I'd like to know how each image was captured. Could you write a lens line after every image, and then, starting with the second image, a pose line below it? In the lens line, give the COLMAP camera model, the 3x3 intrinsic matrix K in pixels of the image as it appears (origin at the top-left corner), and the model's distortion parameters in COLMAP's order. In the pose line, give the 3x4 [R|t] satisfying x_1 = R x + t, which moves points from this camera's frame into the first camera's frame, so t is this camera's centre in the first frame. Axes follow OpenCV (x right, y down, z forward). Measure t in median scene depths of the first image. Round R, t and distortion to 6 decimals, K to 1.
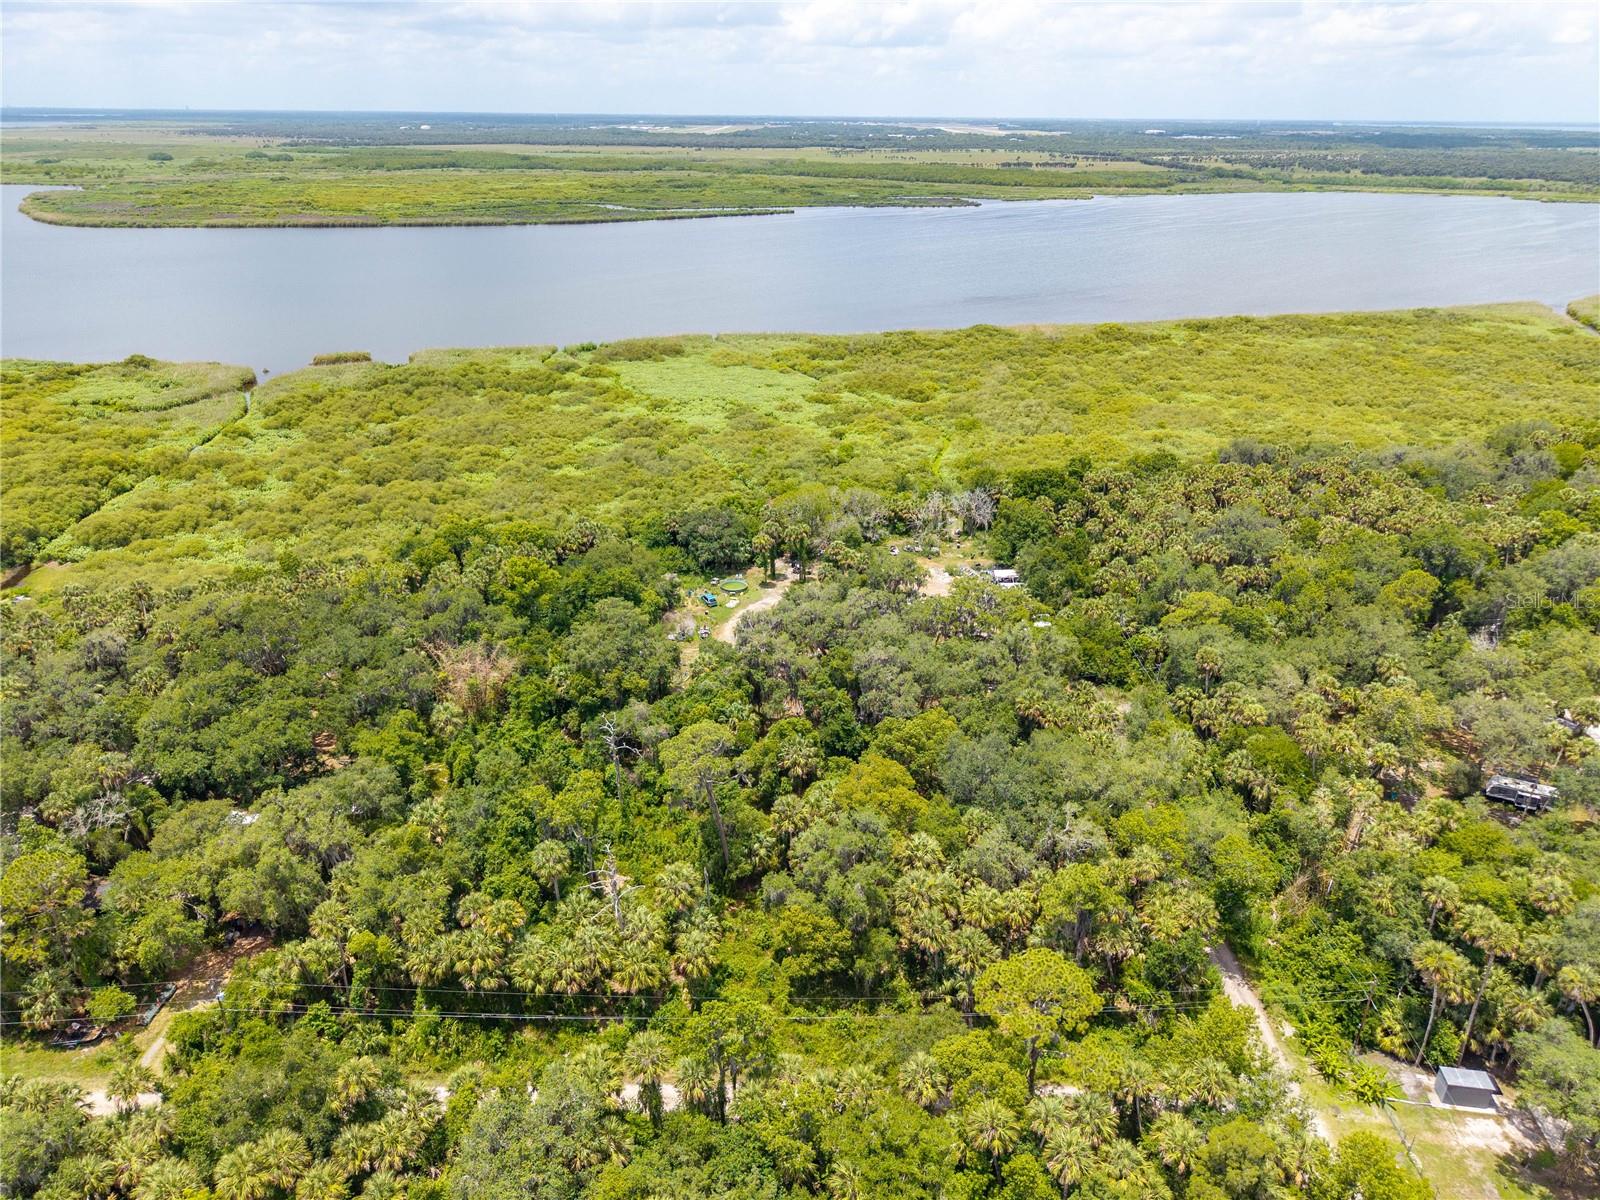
lens RADIAL K [[1076.3, 0, 811.2], [0, 1076.3, 599.5], [0, 0, 1]] dist [0.003977, -0.001469]
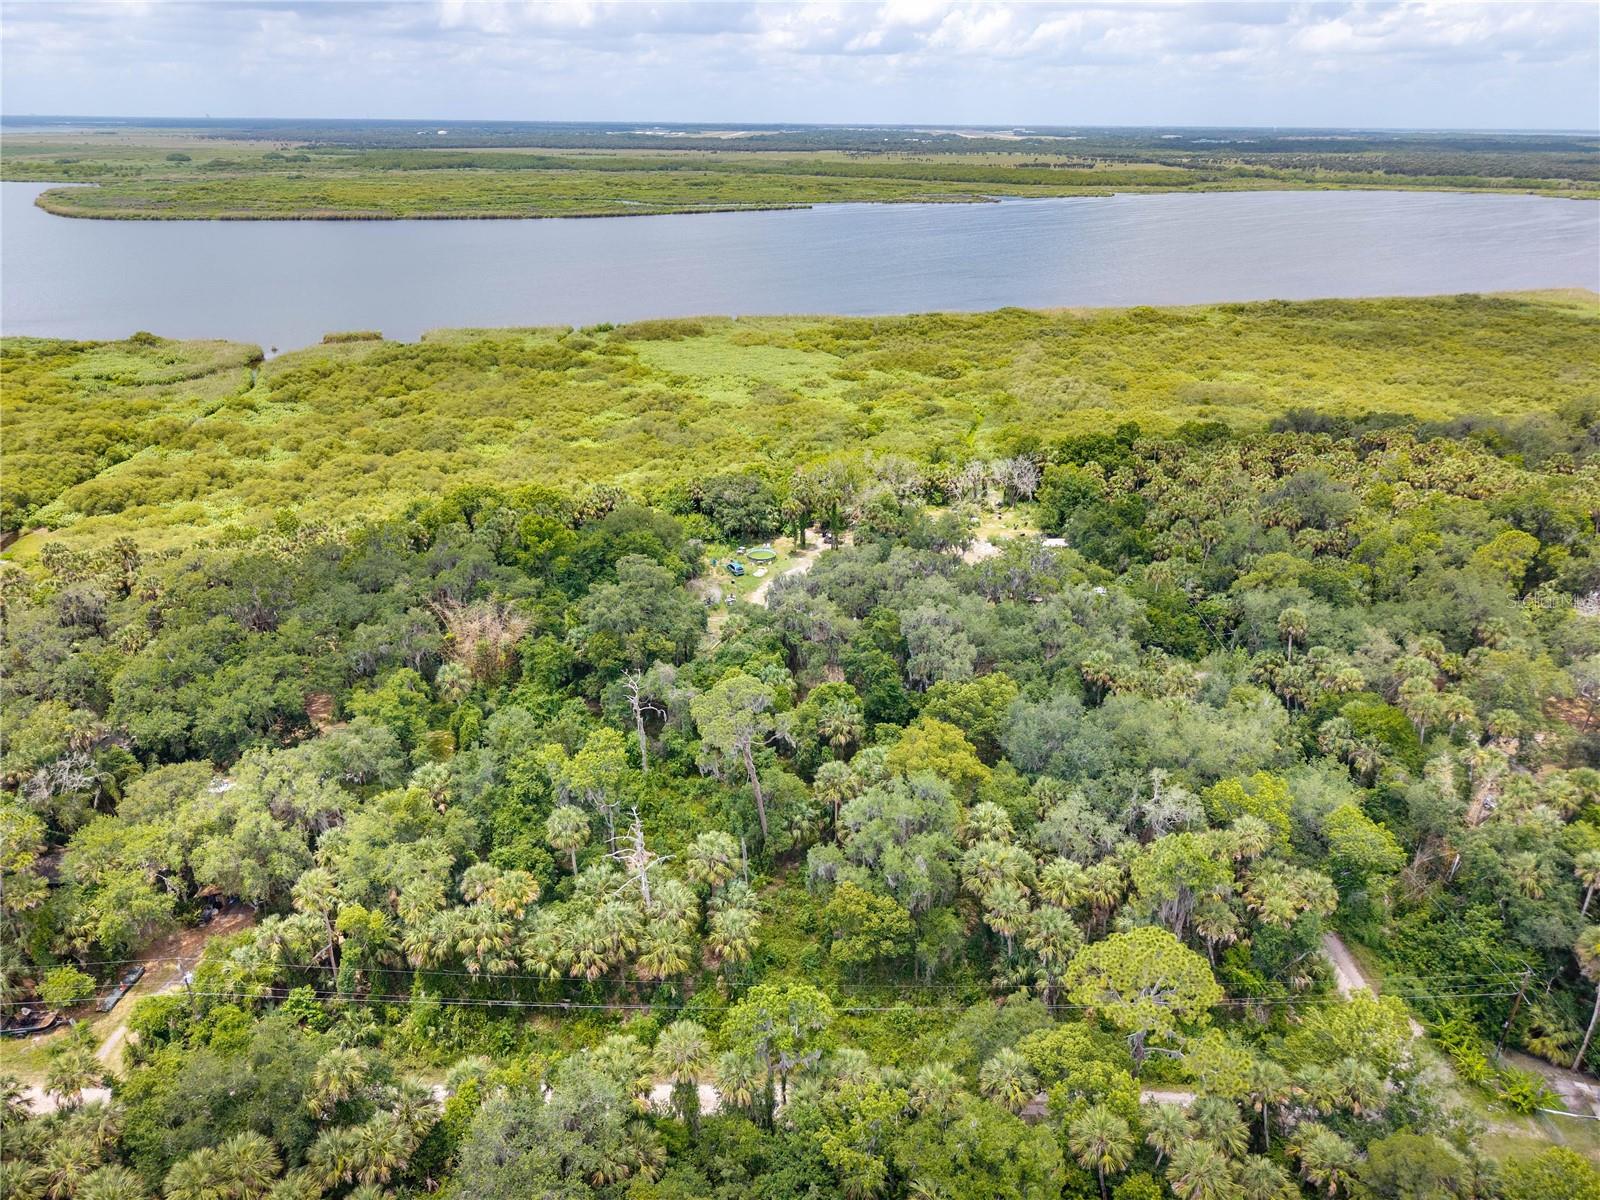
lens RADIAL K [[1076.3, 0, 810.7], [0, 1076.3, 603.8], [0, 0, 1]] dist [0.003977, -0.001469]
pose [[0.999912, 0.004466, -0.012492, -0.024342], [-0.004480, 0.999989, -0.001162, 0.042957], [0.012486, 0.001218, 0.999921, 0.090394]]
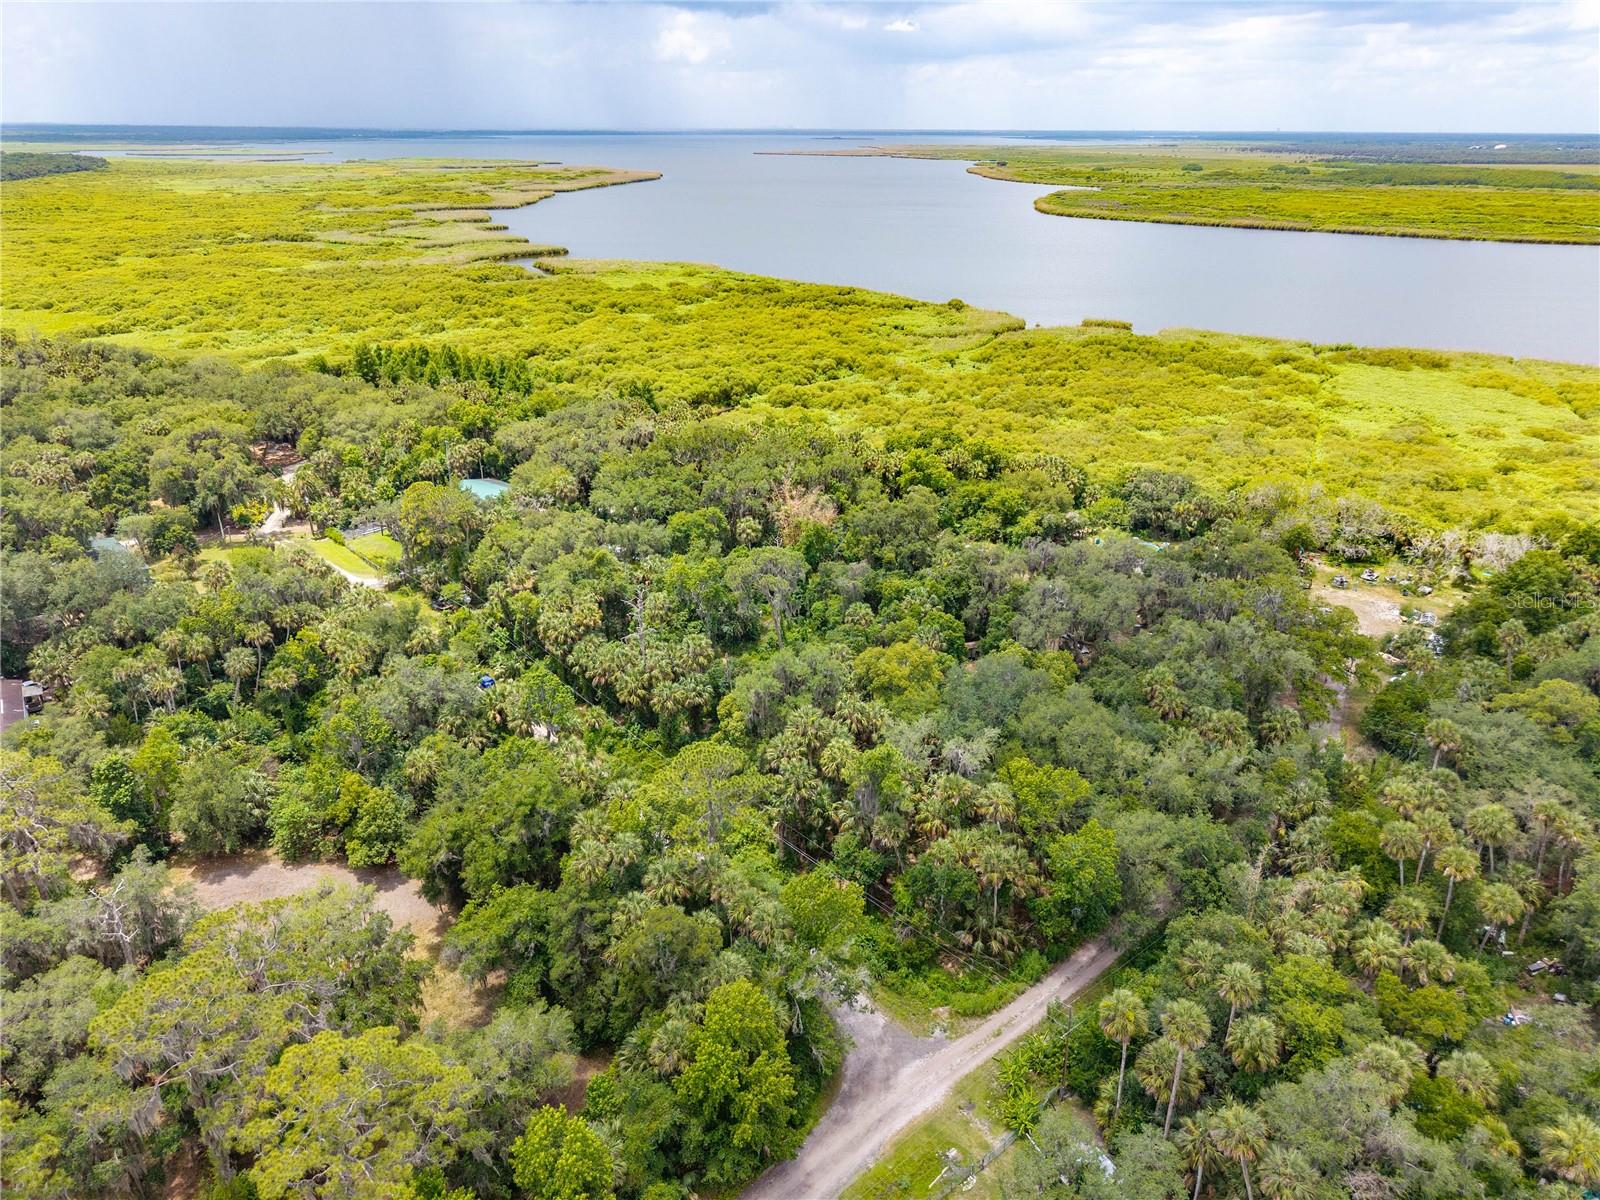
lens RADIAL K [[1076.3, 0, 811.0], [0, 1076.3, 600.4], [0, 0, 1]] dist [0.003977, -0.001469]
pose [[0.655284, 0.299333, -0.693544, 0.582370], [-0.309600, 0.943903, 0.114867, 0.020354], [0.689021, 0.139450, 0.711198, 0.150927]]
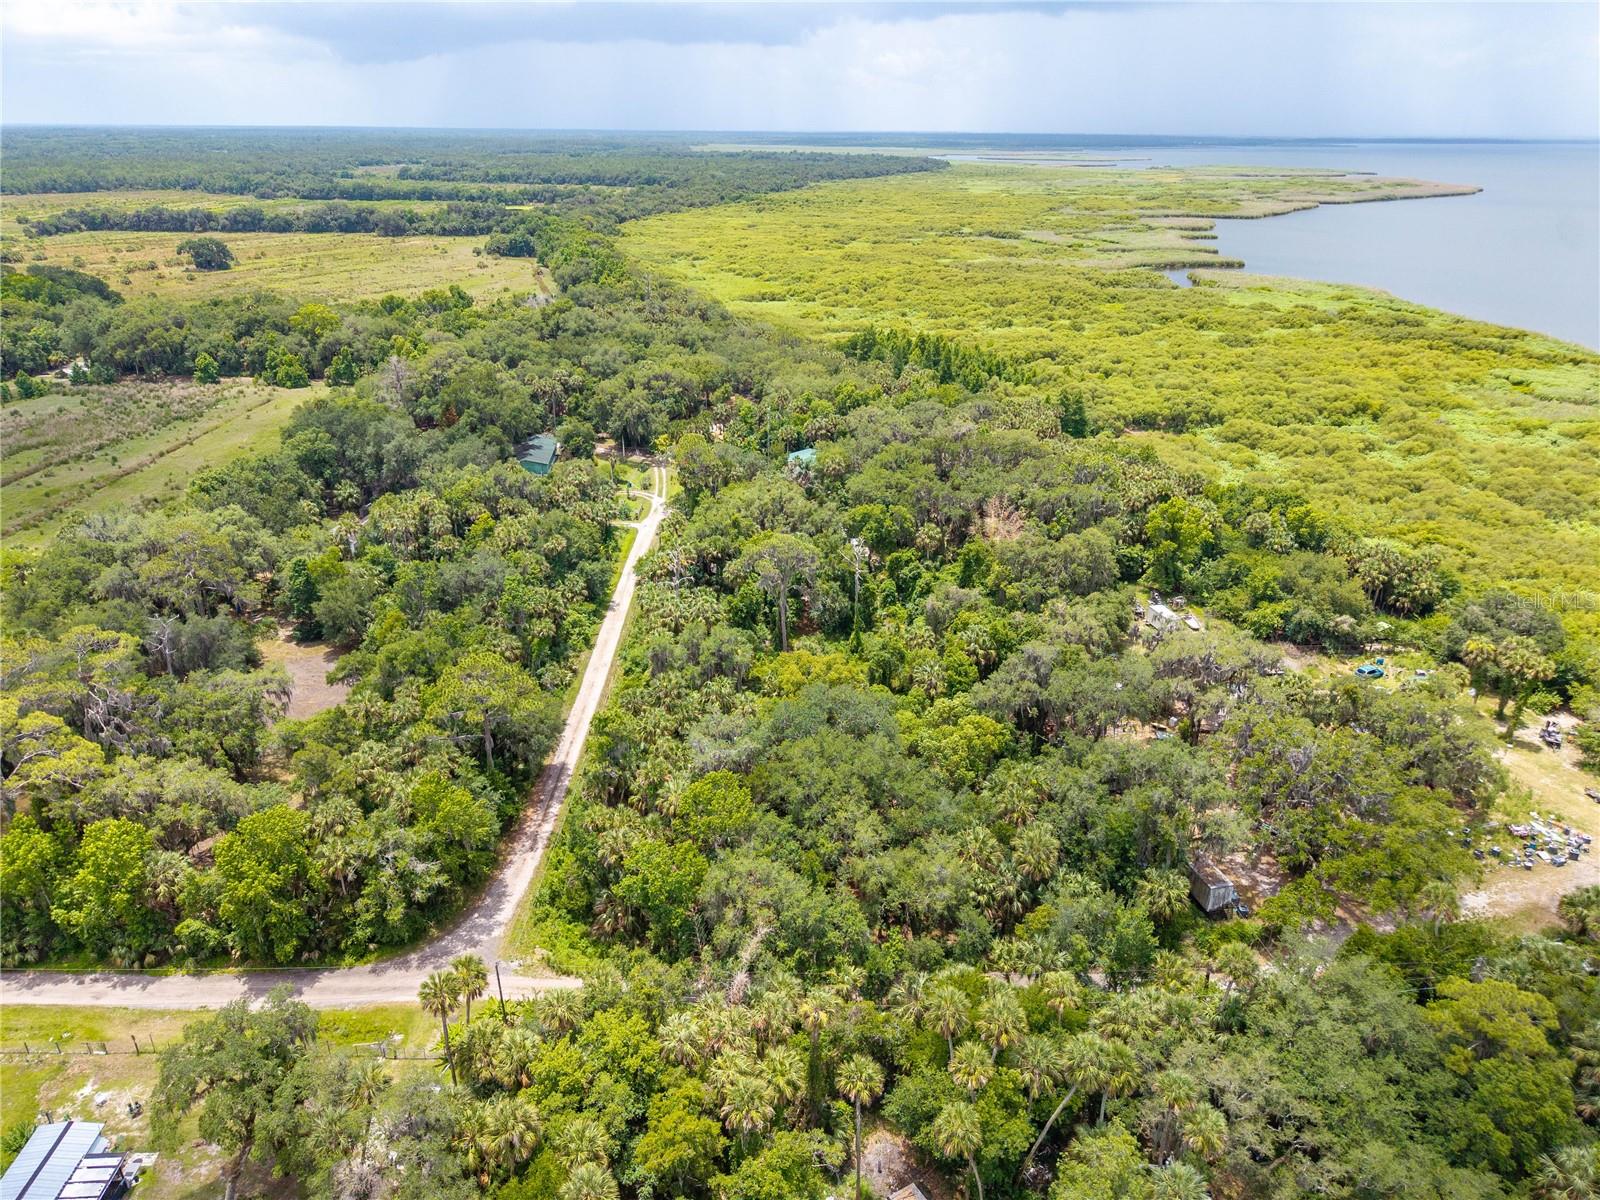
lens RADIAL K [[1076.3, 0, 798.4], [0, 1076.3, 594.4], [0, 0, 1]] dist [0.003977, -0.001469]
pose [[0.004789, 0.388136, -0.921590, 0.812906], [-0.414448, 0.839492, 0.351406, -0.200520], [0.910060, 0.380268, 0.164882, 0.640007]]
